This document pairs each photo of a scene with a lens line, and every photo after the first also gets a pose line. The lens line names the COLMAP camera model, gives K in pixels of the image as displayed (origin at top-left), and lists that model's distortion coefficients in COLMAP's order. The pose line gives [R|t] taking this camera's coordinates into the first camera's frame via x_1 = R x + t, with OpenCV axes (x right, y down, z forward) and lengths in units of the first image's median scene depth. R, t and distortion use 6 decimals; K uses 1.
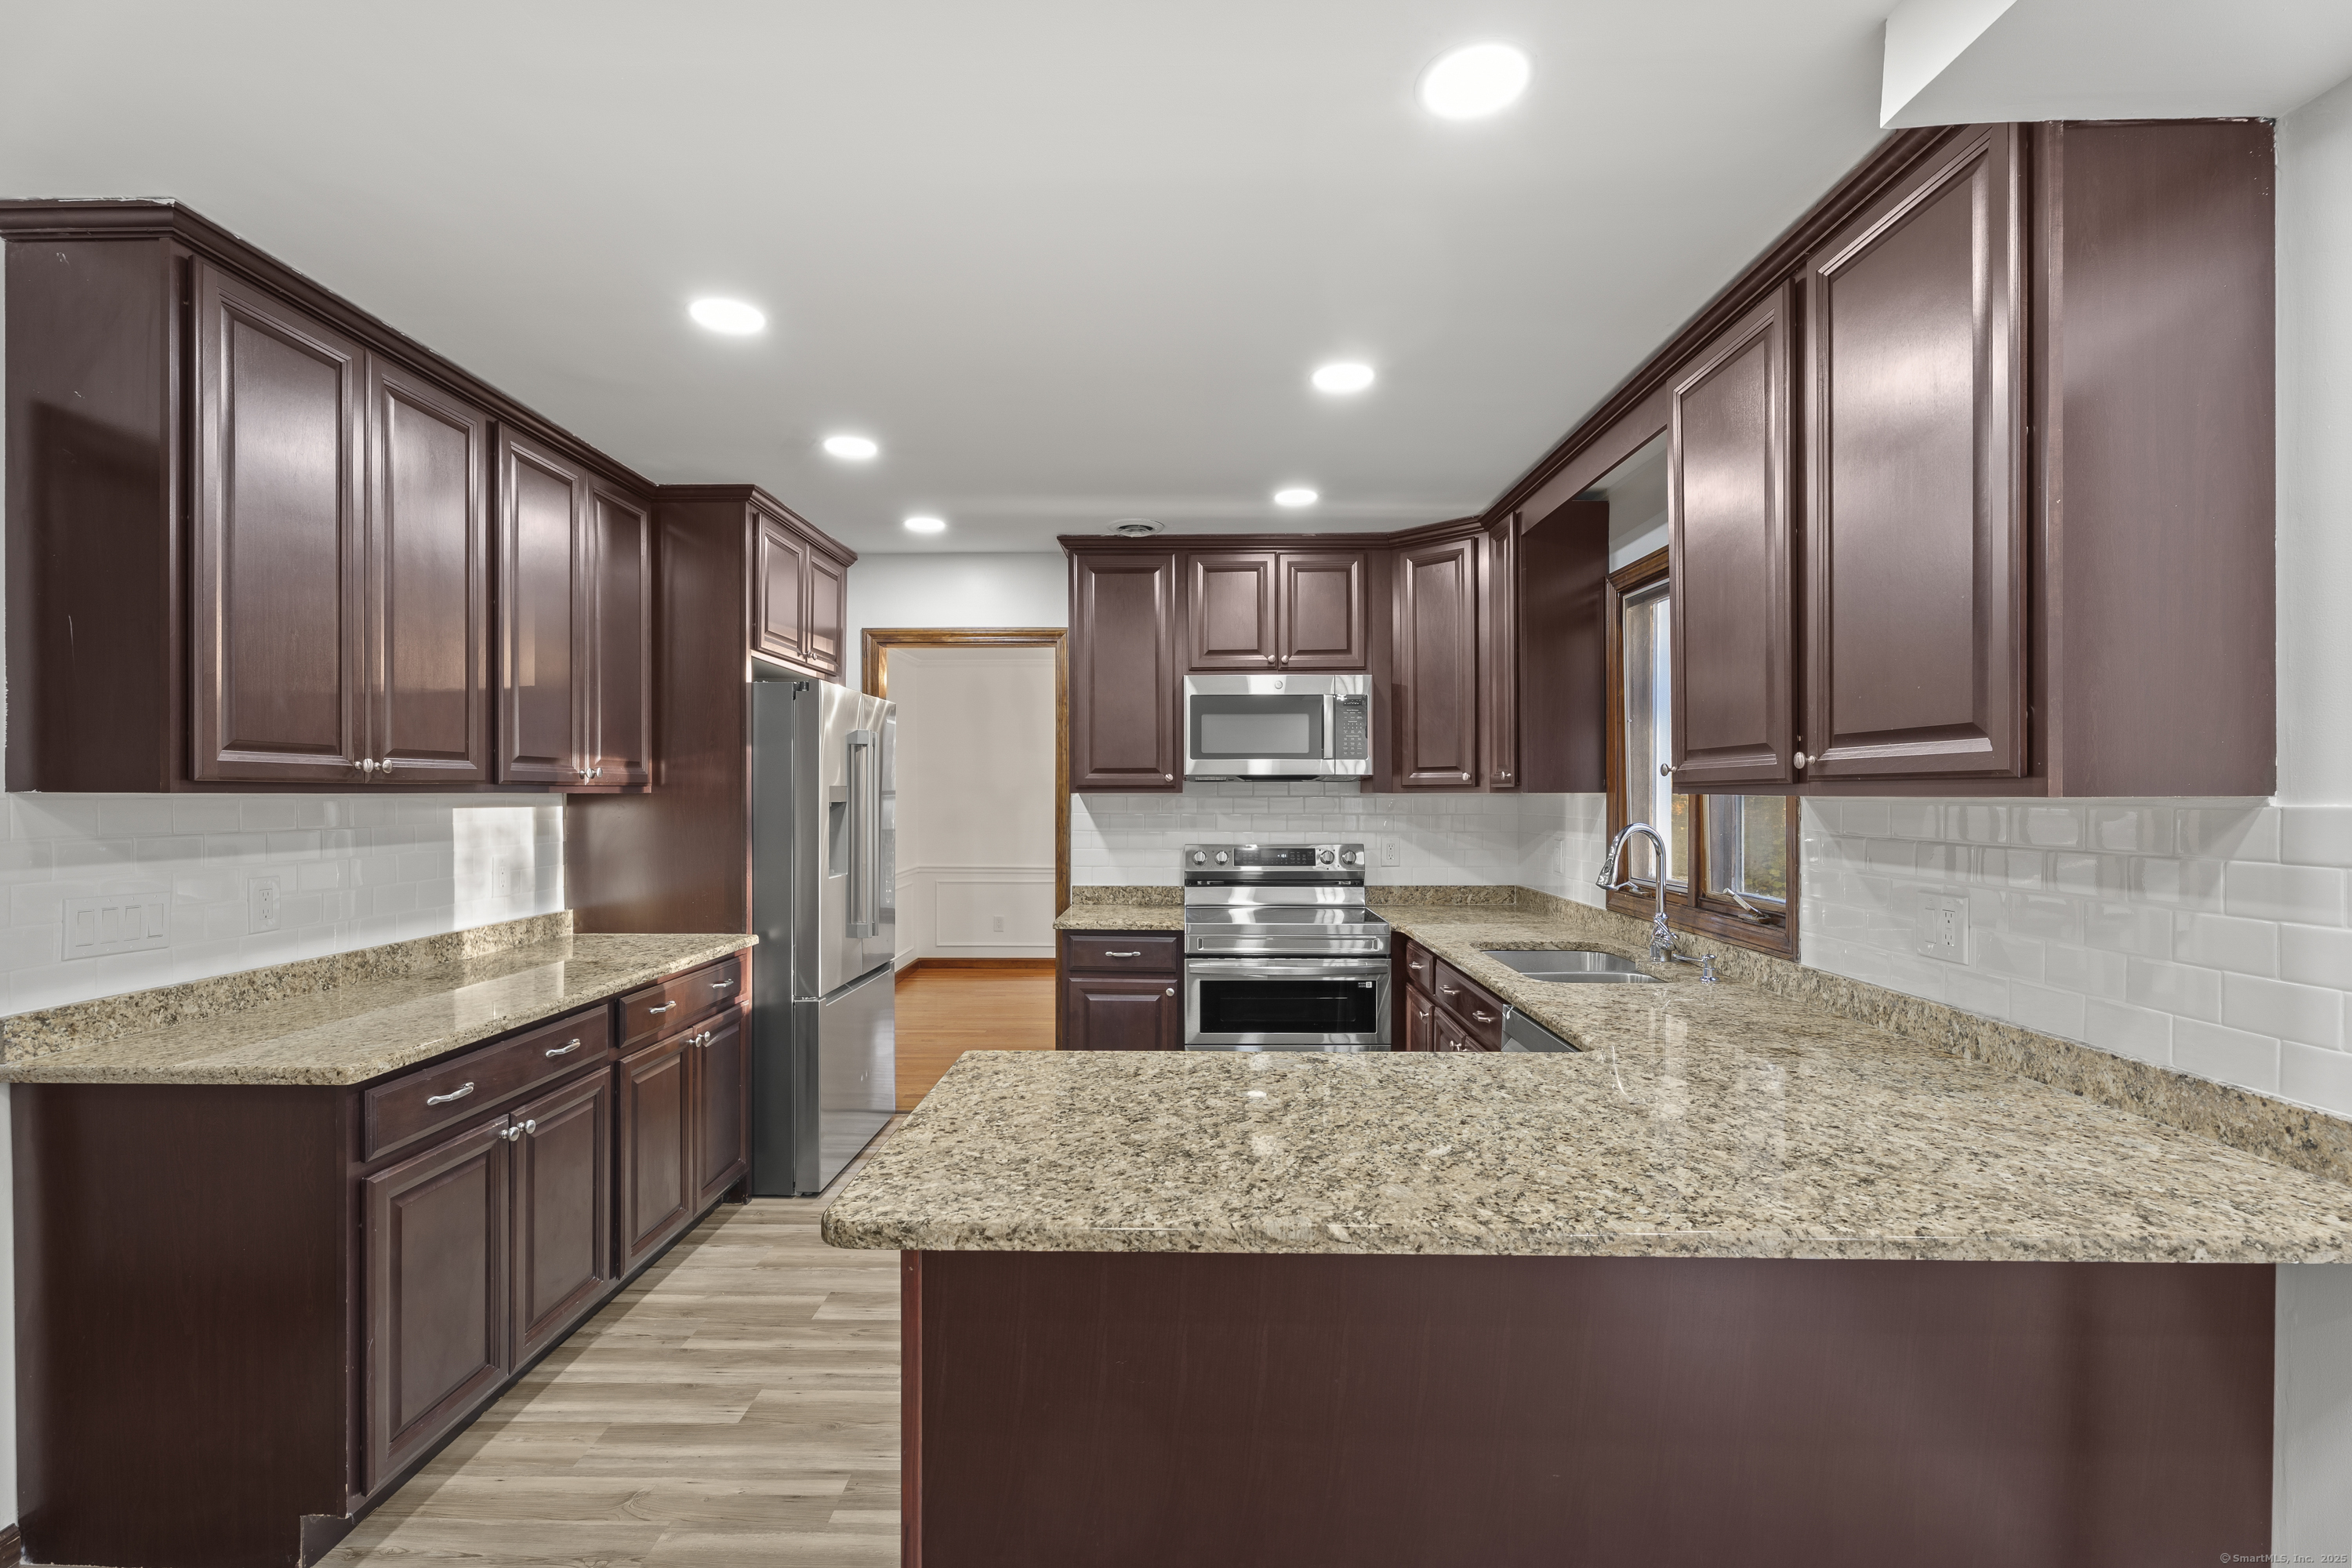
lens RADIAL K [[1062.5, 0, 1170.2], [0, 1062.5, 797.3], [0, 0, 1]] dist [0.001122, 0.000529]
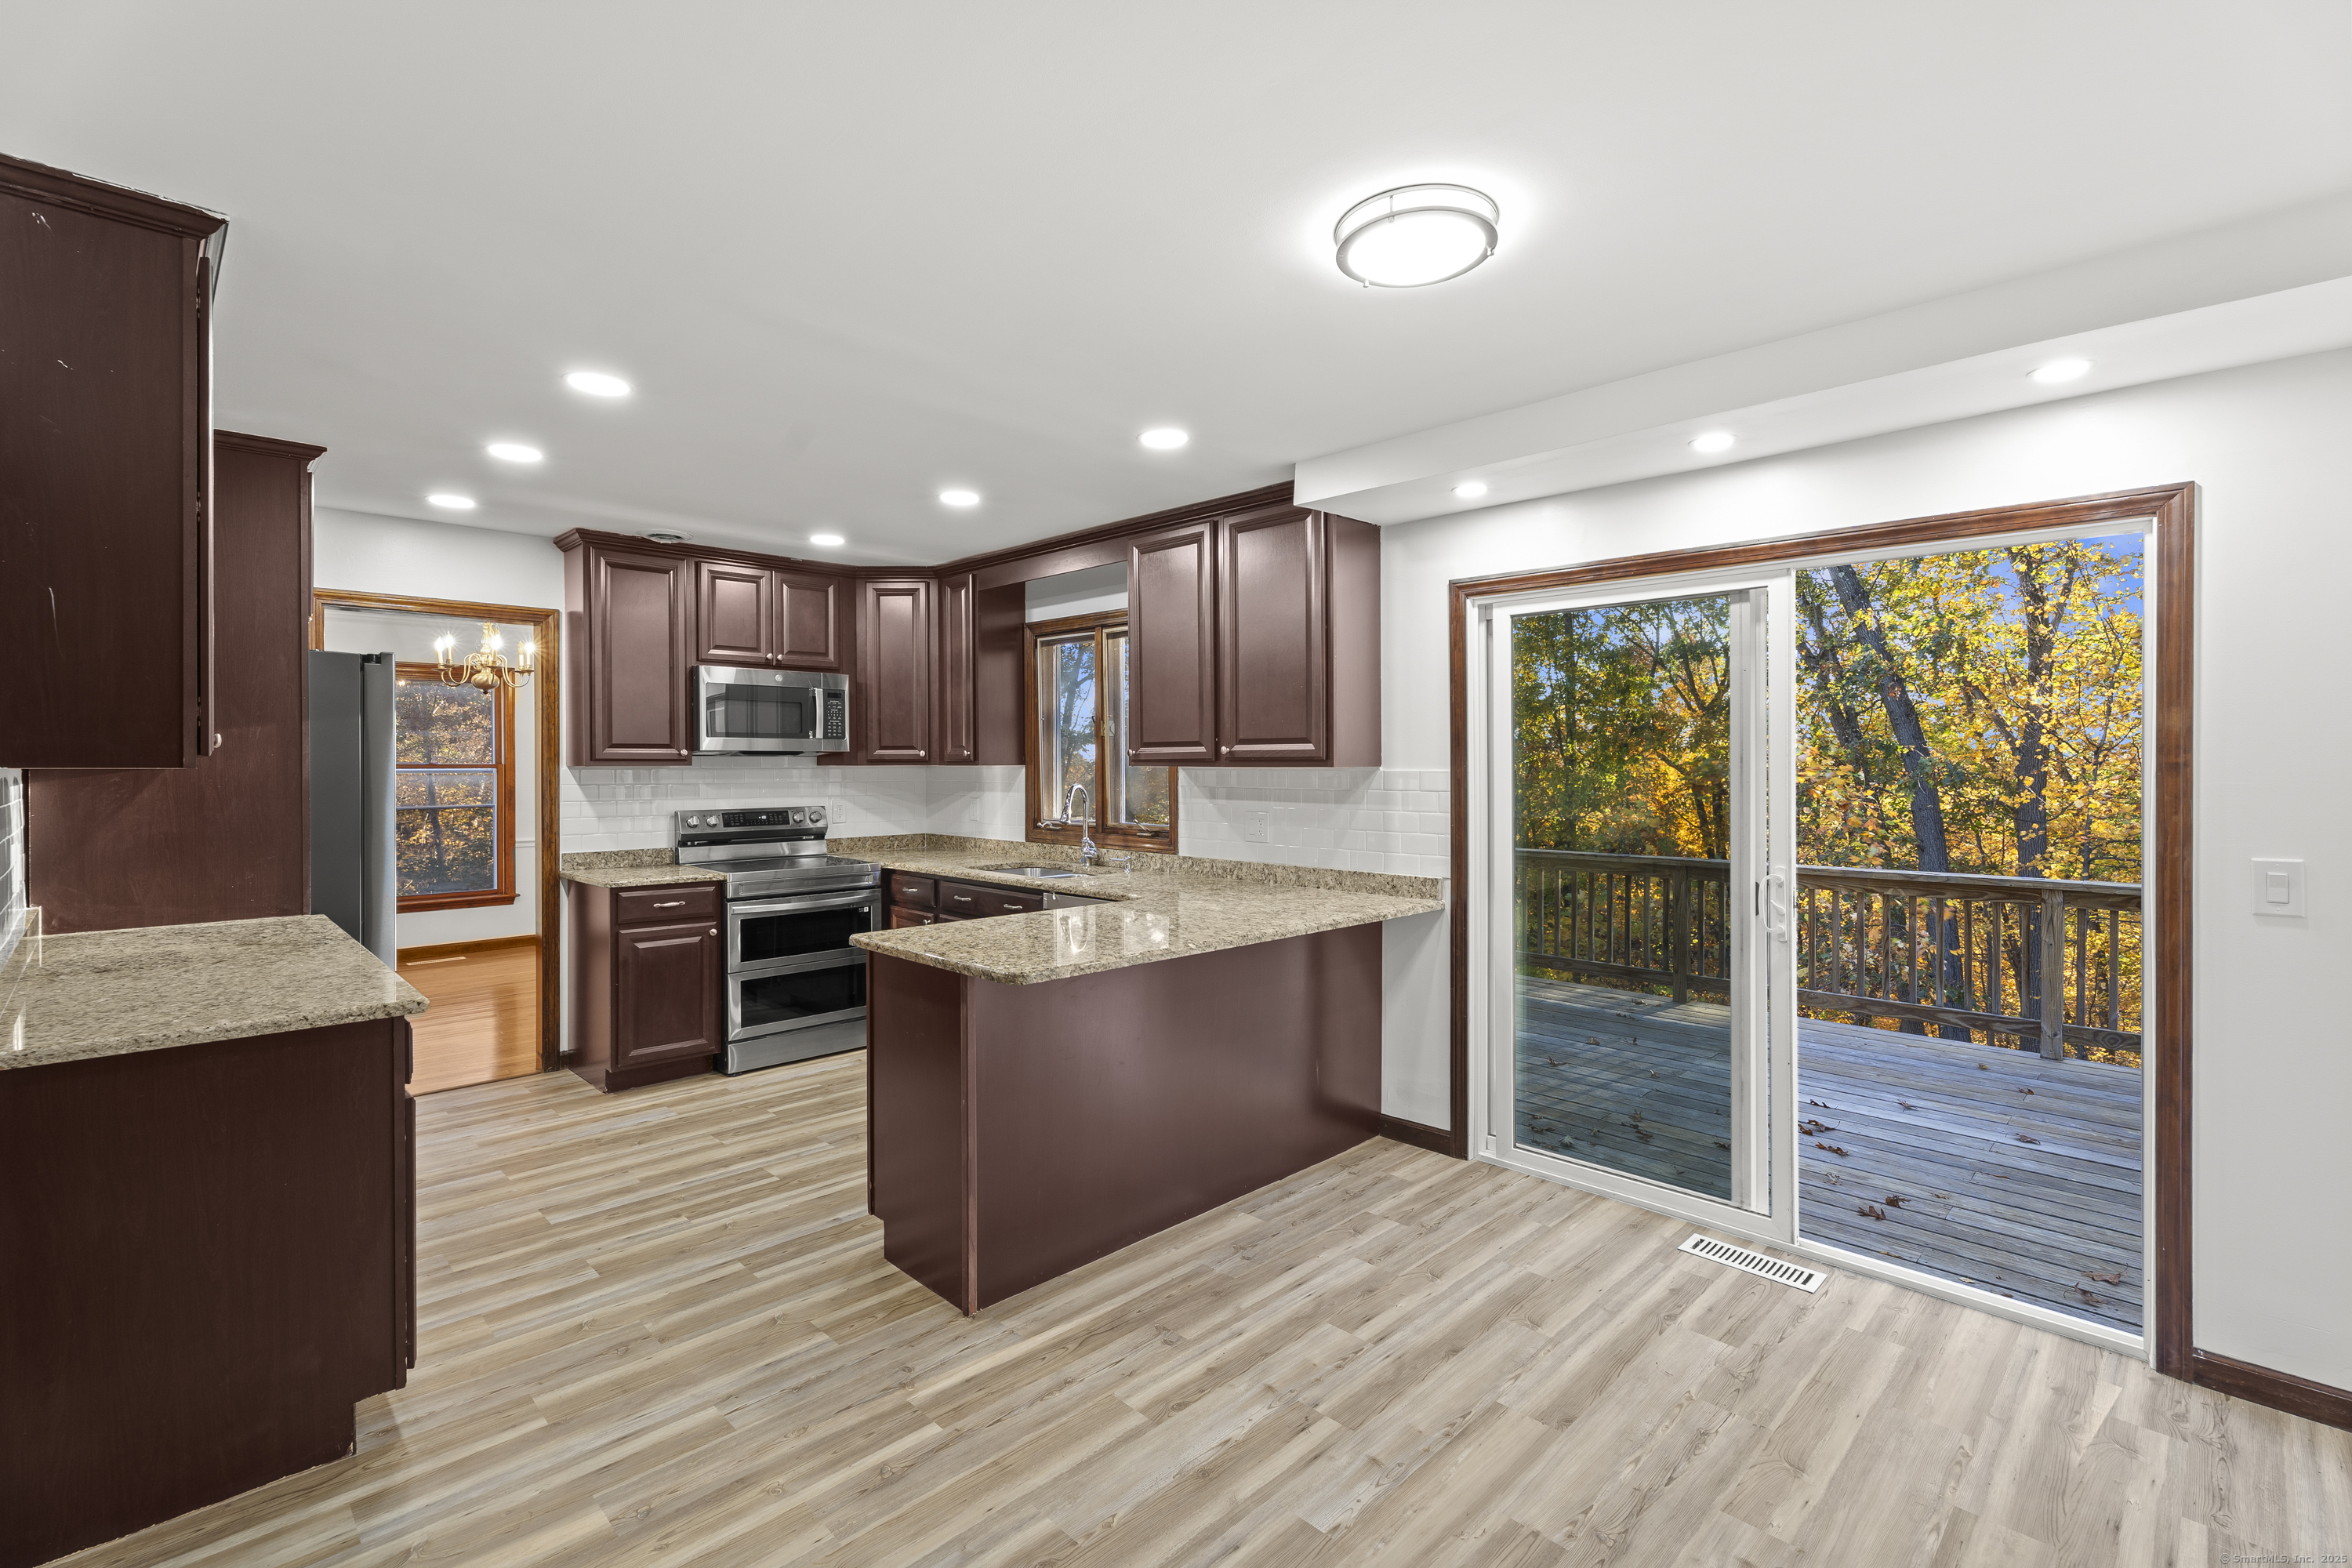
lens RADIAL K [[1062.5, 0, 1176.0], [0, 1062.5, 770.8], [0, 0, 1]] dist [0.001122, 0.000529]
pose [[0.695887, -0.004955, 0.718134, -0.522242], [0.003563, 0.999988, 0.003446, -0.000923], [-0.718142, 0.000161, 0.695897, -0.216898]]
